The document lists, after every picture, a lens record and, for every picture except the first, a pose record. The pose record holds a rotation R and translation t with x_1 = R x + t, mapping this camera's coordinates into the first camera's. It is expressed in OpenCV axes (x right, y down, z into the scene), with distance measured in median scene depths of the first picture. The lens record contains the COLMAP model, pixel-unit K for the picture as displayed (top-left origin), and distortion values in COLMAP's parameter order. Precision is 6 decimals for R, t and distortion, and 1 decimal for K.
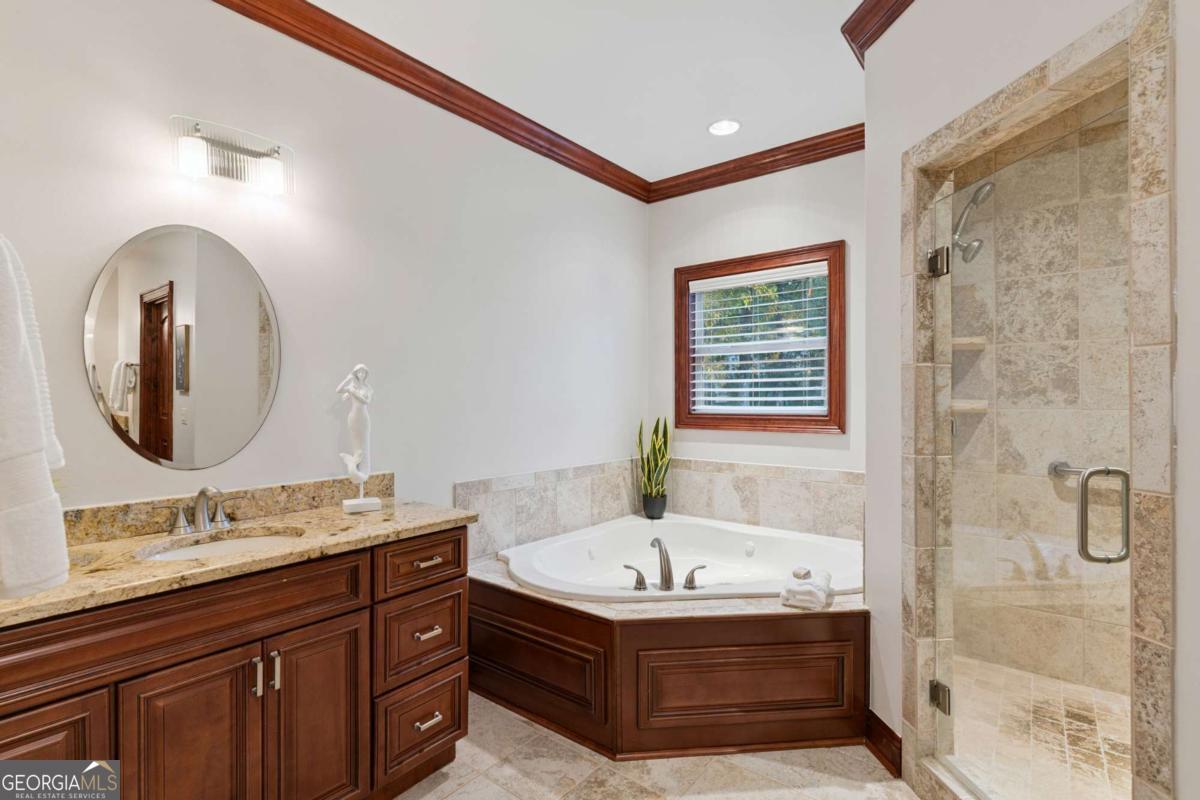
lens RADIAL K [[578.1, 0, 593.3], [0, 578.1, 392.5], [0, 0, 1]] dist [-0.001225, -0.000346]
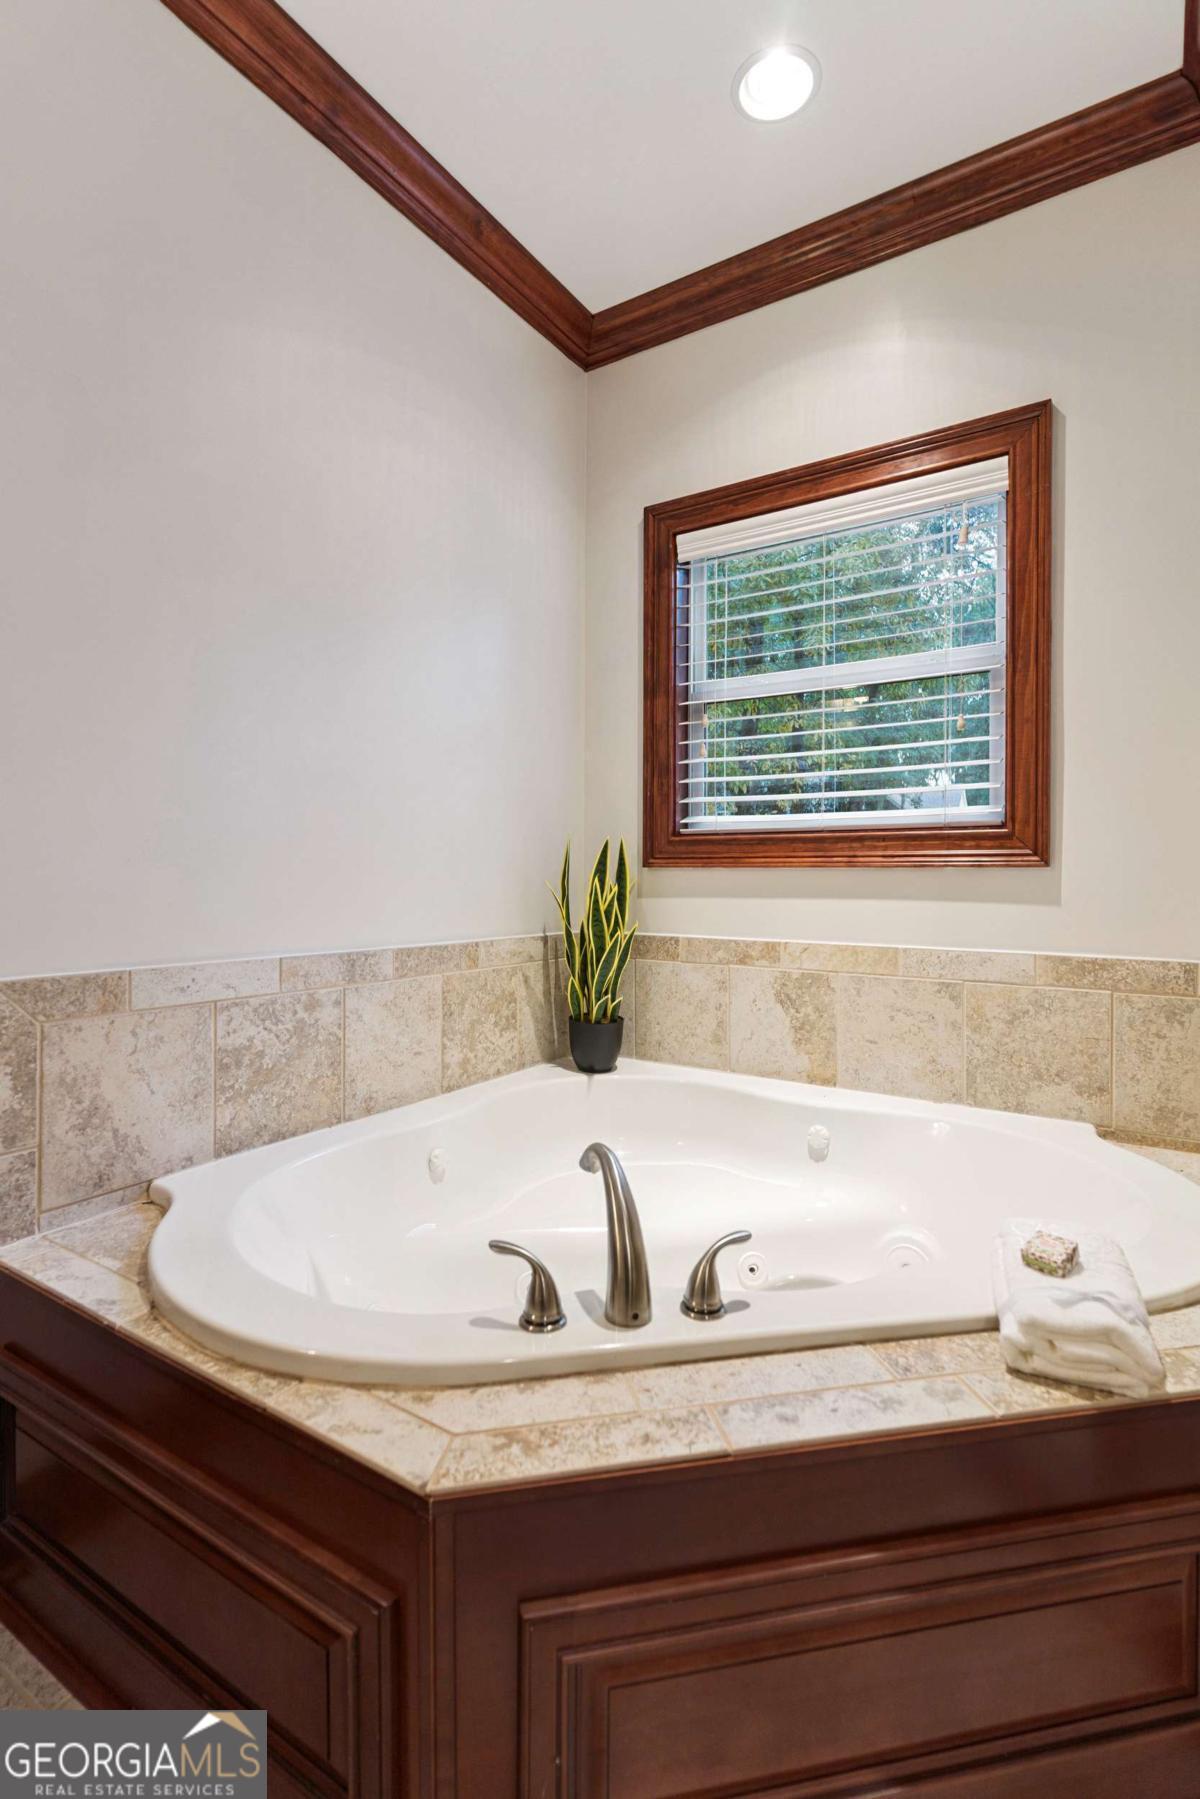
lens RADIAL K [[866.7, 0, 588.4], [0, 866.7, 865.4], [0, 0, 1]] dist [-0.001225, -0.000346]
pose [[0.995862, 0.007324, 0.090580, 0.043195], [-0.006916, 0.999964, -0.004822, 0.070510], [-0.090612, 0.004176, 0.995878, 0.374915]]
